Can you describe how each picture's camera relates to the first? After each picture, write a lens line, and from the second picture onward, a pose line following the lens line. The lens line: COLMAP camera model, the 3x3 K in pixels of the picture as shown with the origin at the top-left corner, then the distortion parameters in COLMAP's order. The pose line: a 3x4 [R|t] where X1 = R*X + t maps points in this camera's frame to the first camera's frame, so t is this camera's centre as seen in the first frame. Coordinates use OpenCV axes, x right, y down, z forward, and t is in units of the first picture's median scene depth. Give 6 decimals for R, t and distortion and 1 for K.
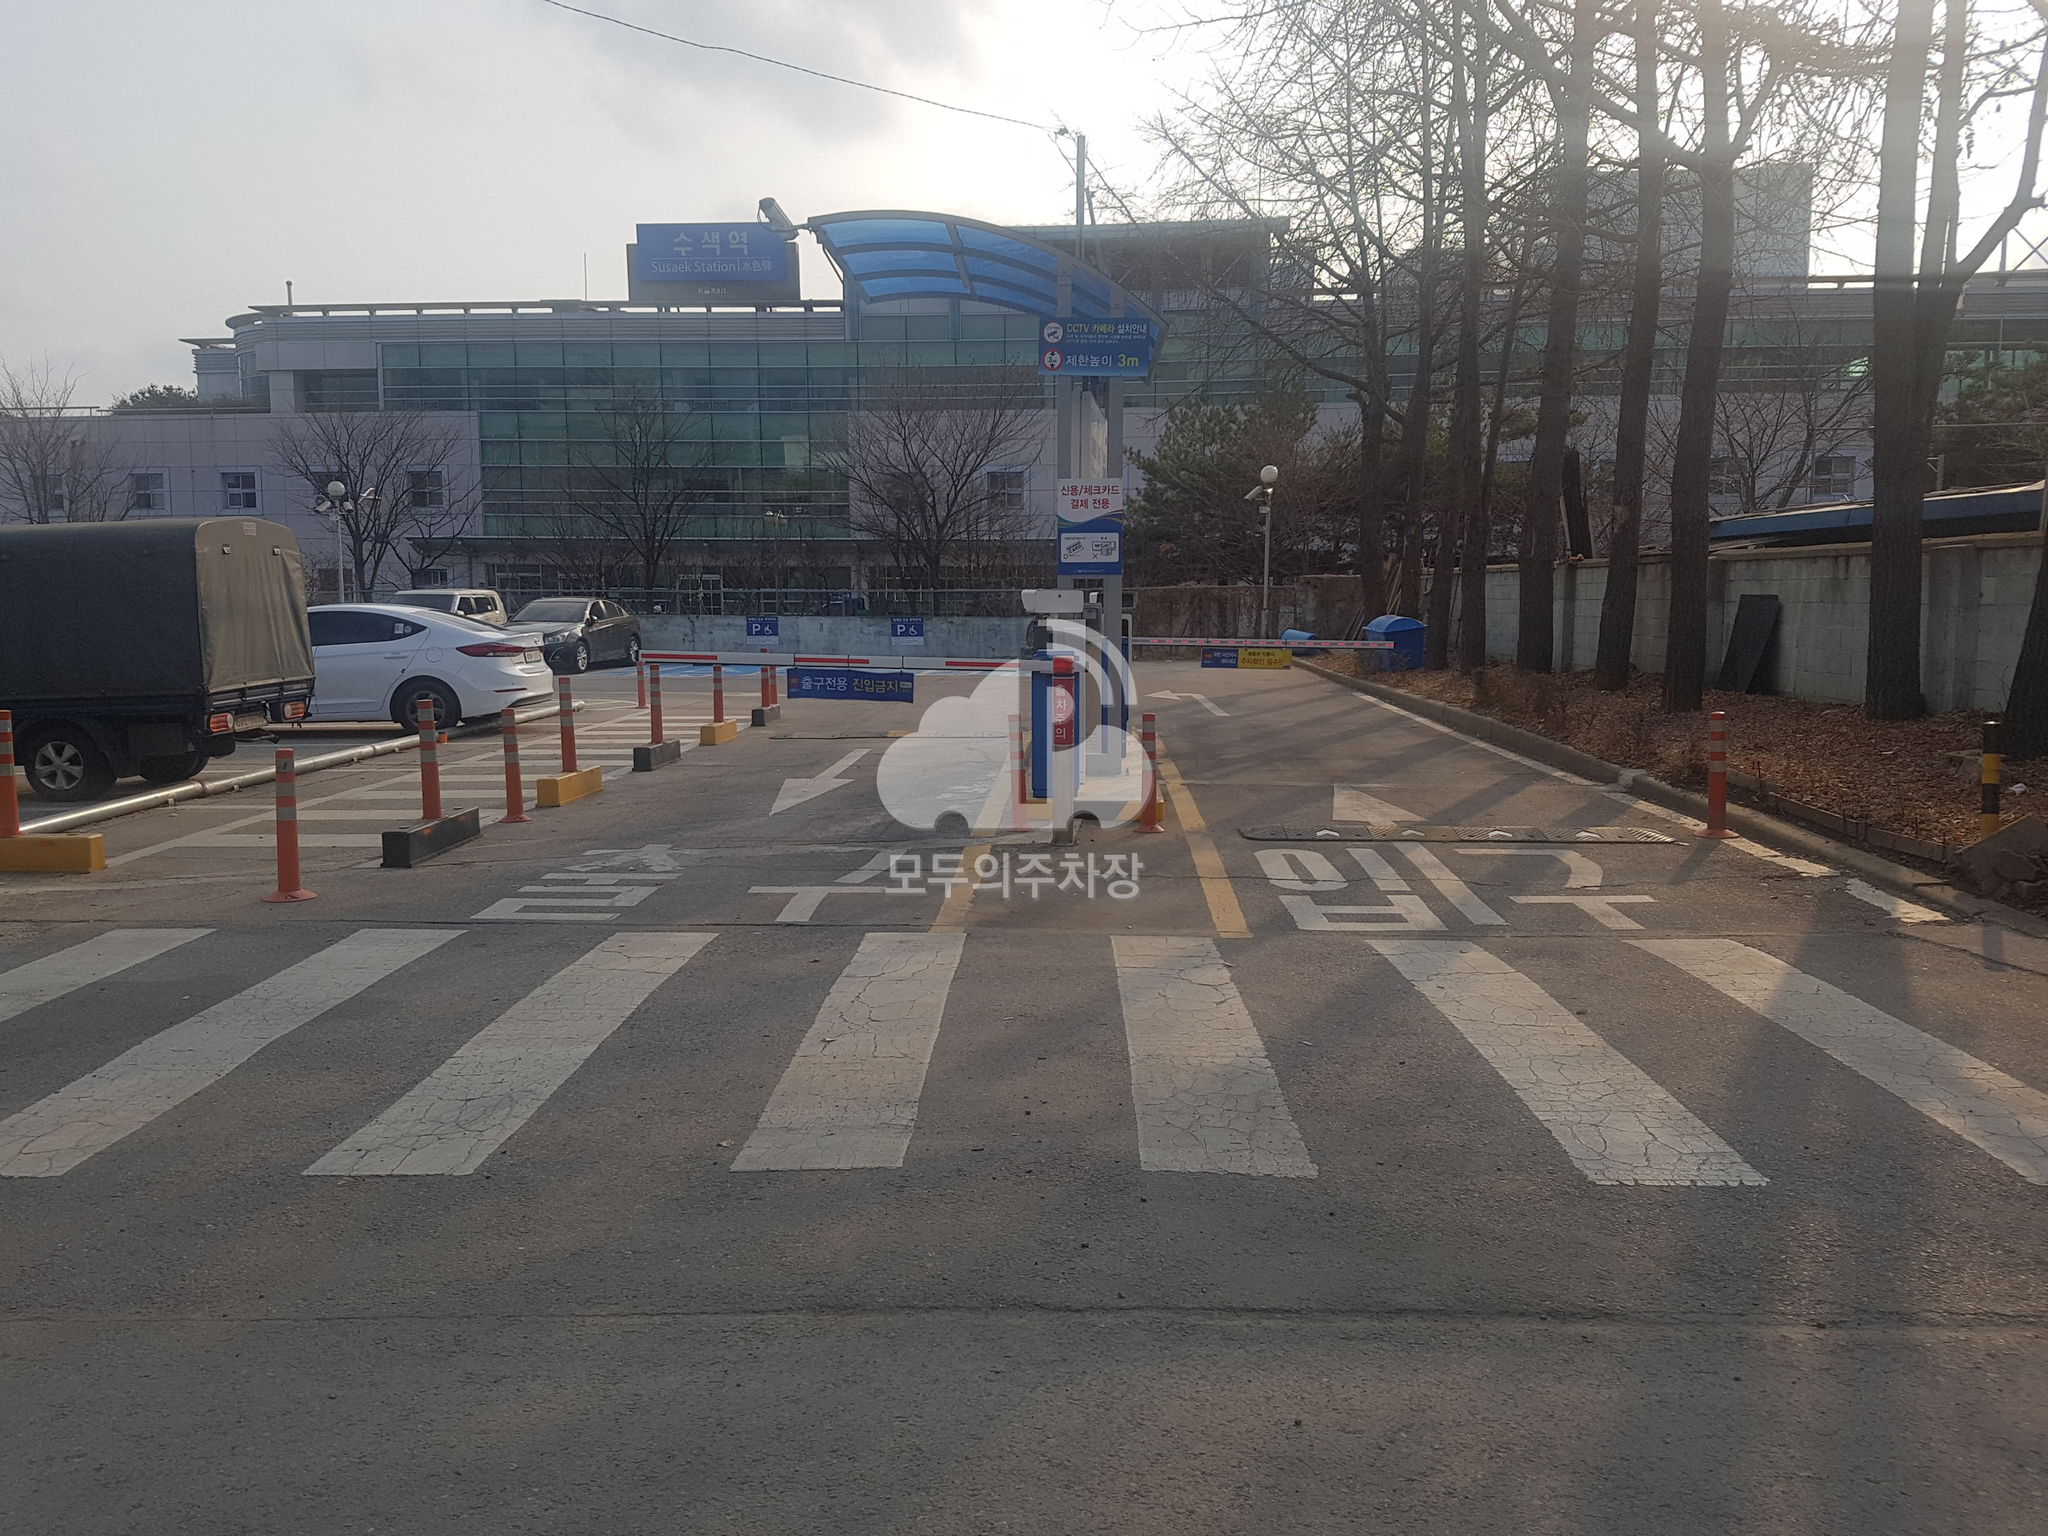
lens RADIAL K [[1541.8, 0, 1033.7], [0, 1541.8, 712.3], [0, 0, 1]] dist [0.213594, -0.529331]
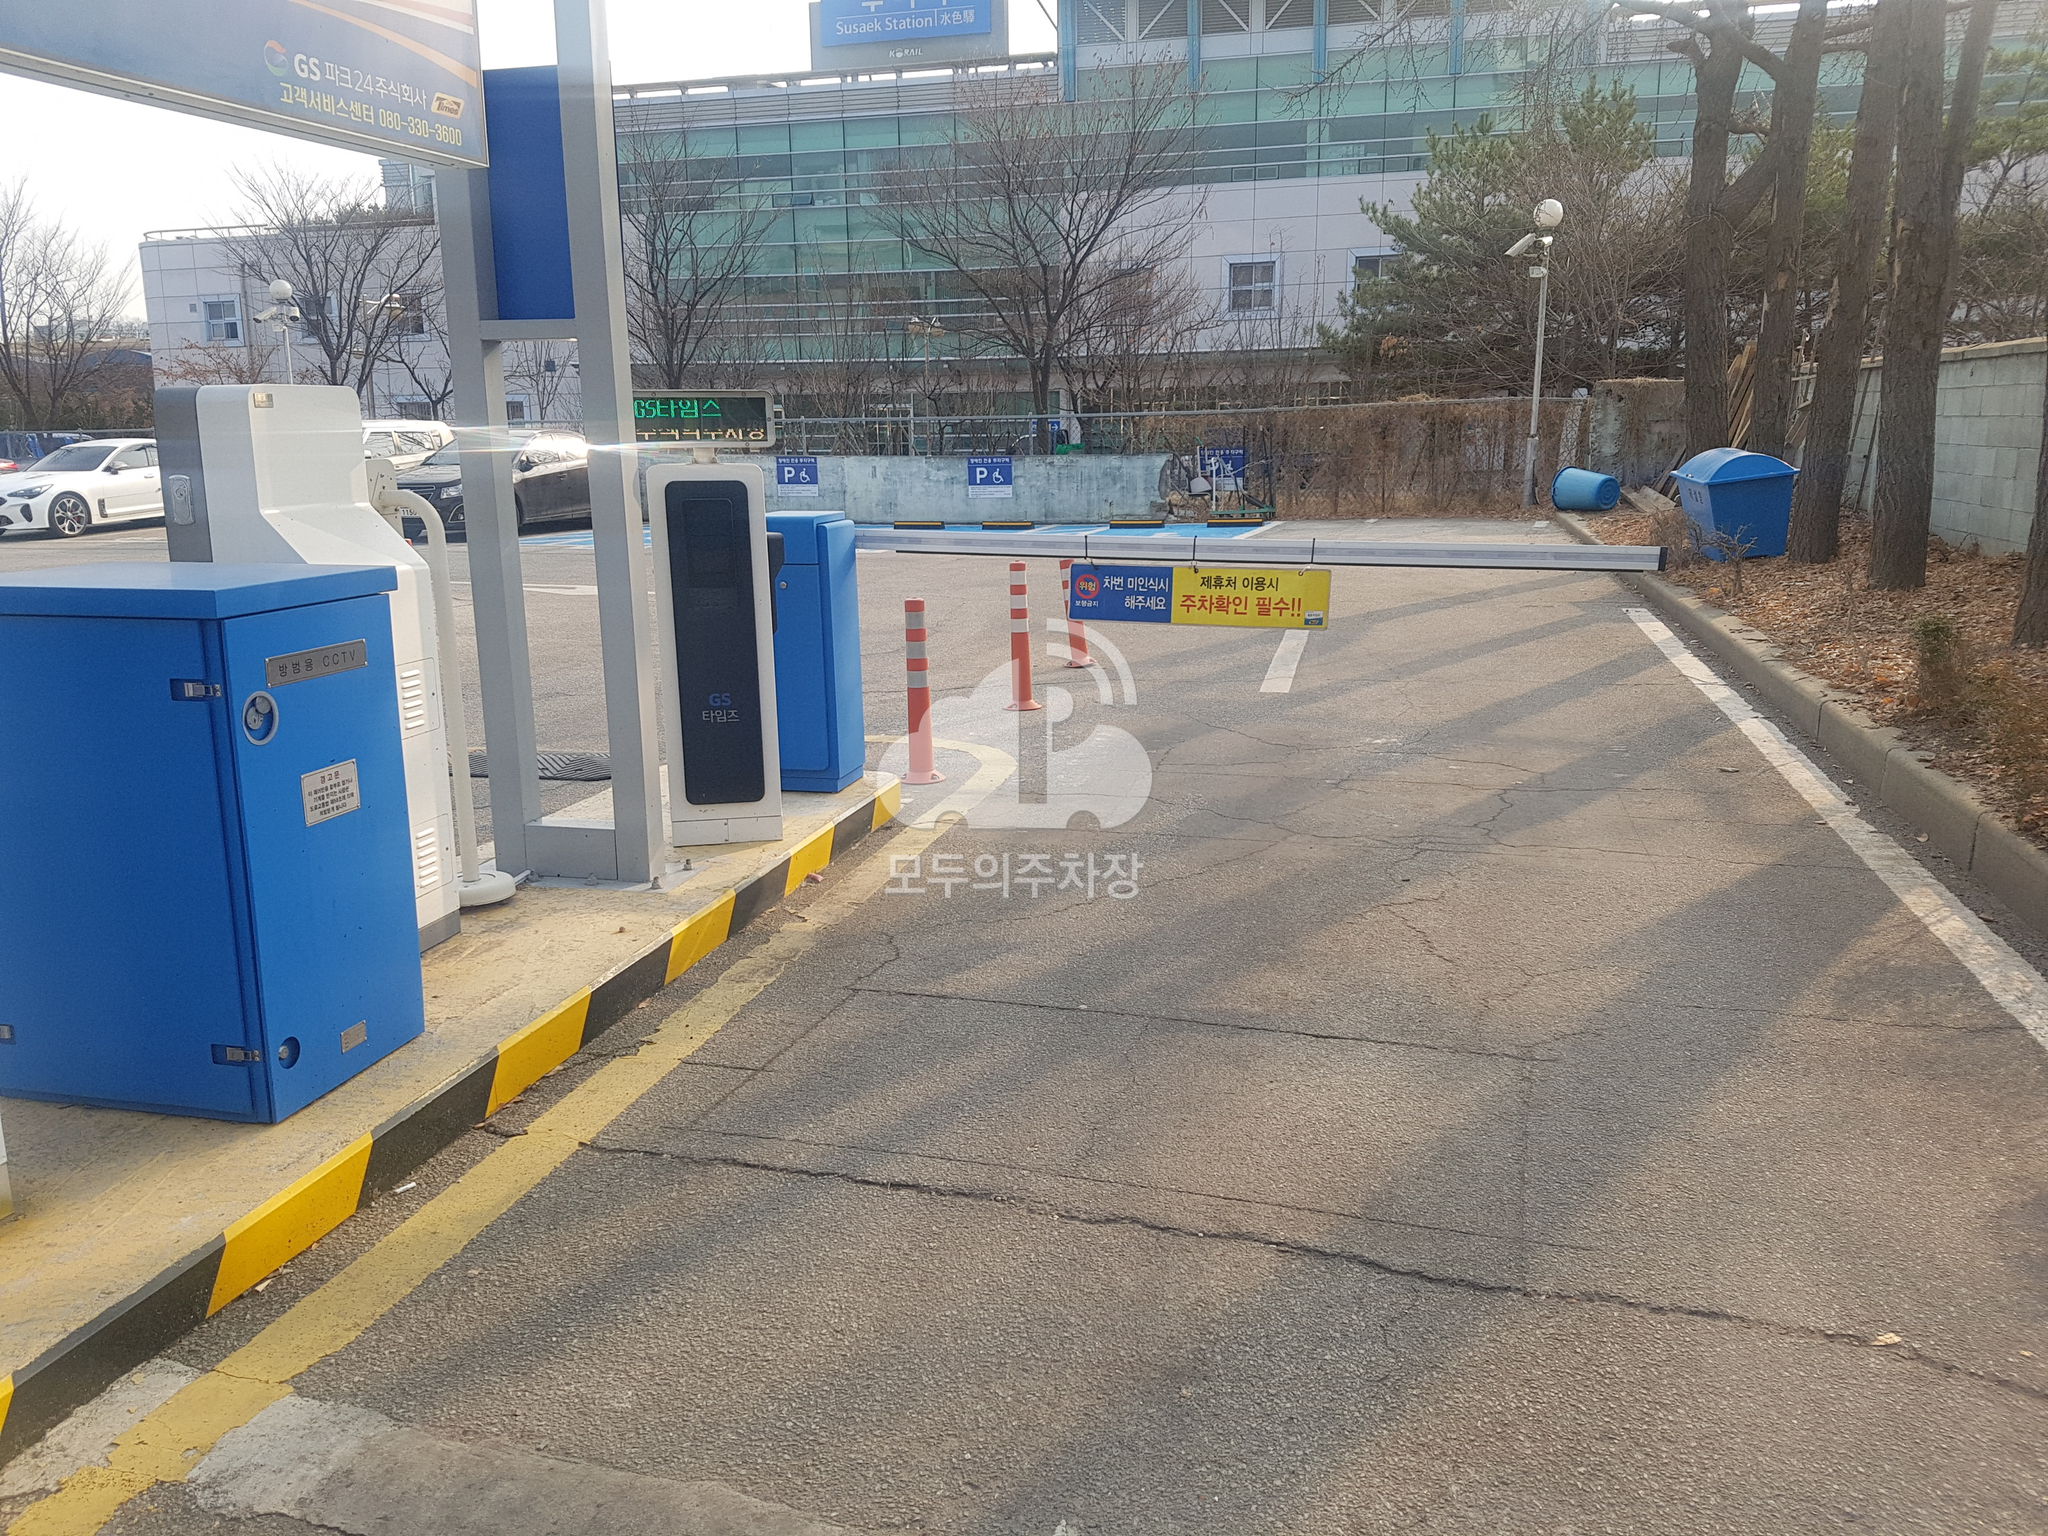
lens RADIAL K [[1541.8, 0, 1033.7], [0, 1541.8, 712.3], [0, 0, 1]] dist [0.213594, -0.529331]
pose [[0.977092, 0.026732, -0.211132, 0.086394], [-0.004019, 0.994221, 0.107278, -0.022531], [0.212779, -0.103972, 0.971553, 0.321540]]
